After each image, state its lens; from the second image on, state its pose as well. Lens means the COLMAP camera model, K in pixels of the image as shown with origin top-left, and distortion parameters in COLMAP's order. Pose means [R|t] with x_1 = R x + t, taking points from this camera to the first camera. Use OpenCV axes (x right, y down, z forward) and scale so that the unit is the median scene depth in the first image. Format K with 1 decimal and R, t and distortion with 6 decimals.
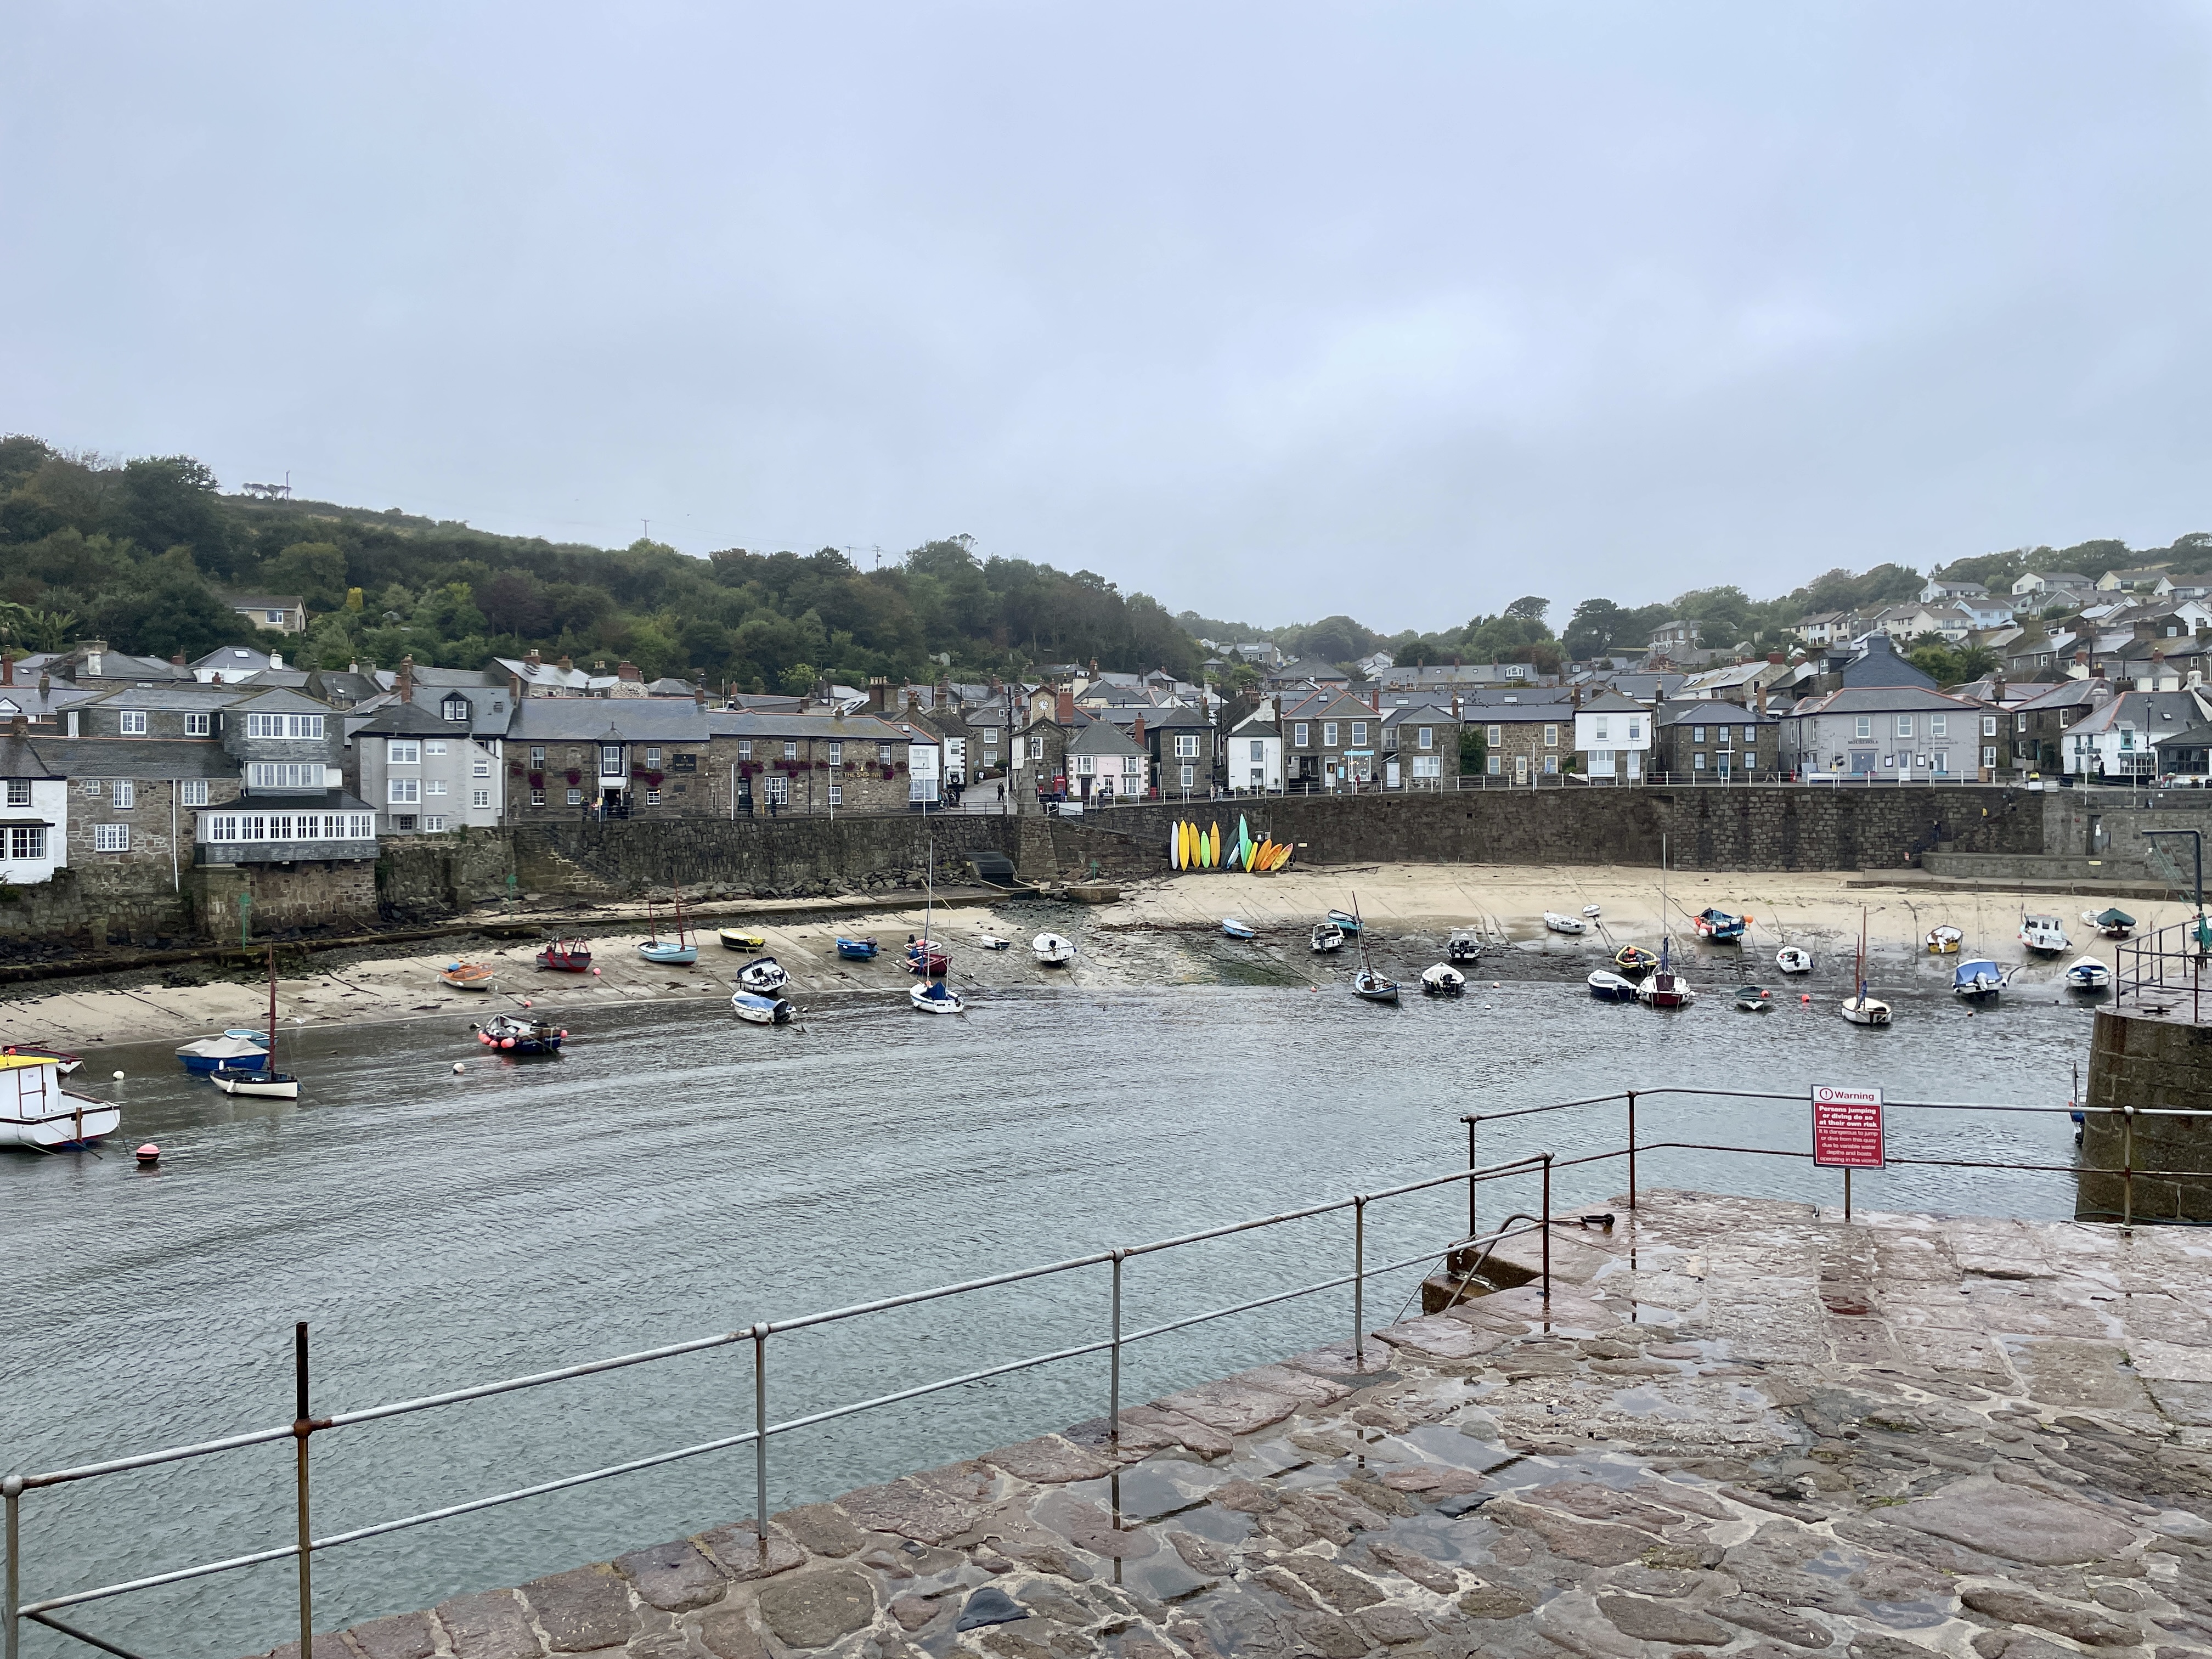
lens RADIAL K [[1666.5, 0, 1114.4], [0, 1666.5, 784.8], [0, 0, 1]] dist [0.101204, -0.152507]
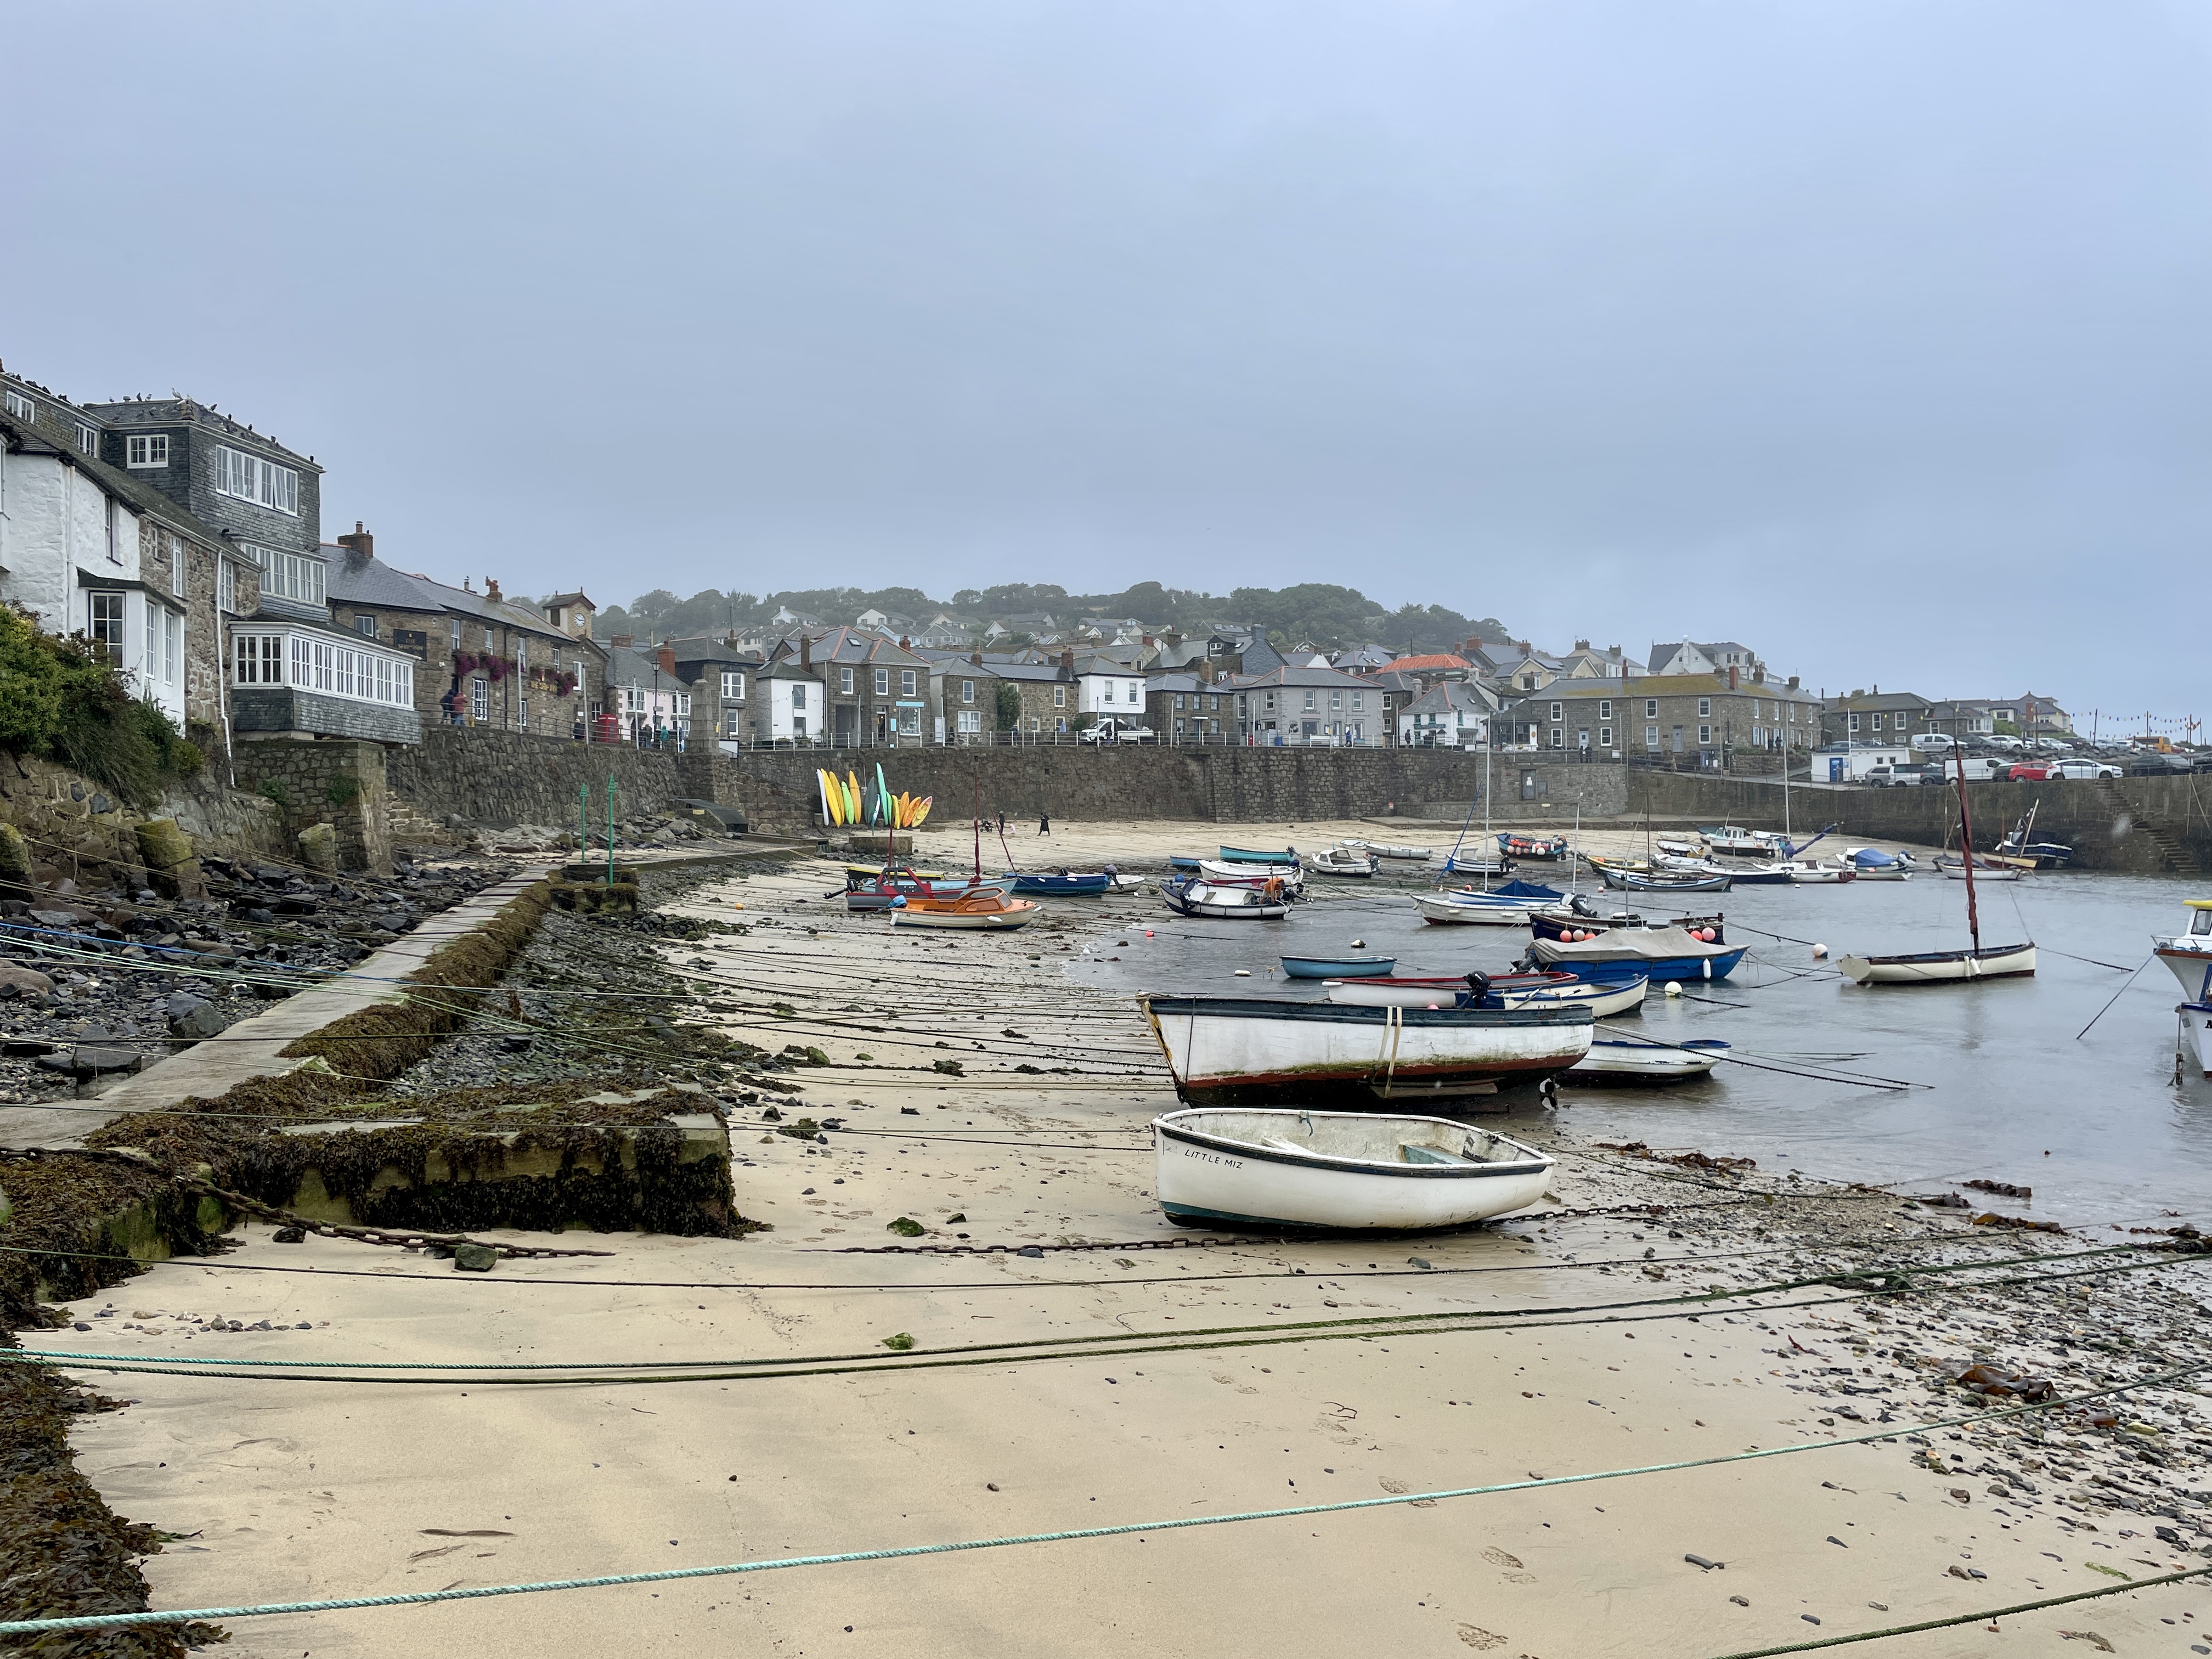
lens RADIAL K [[1666.5, 0, 1114.4], [0, 1666.5, 784.8], [0, 0, 1]] dist [0.101204, -0.152507]
pose [[0.666393, 0.015540, 0.745439, -0.479323], [0.001621, 0.999750, -0.022290, 0.047644], [-0.745599, 0.016062, 0.666201, 0.323314]]
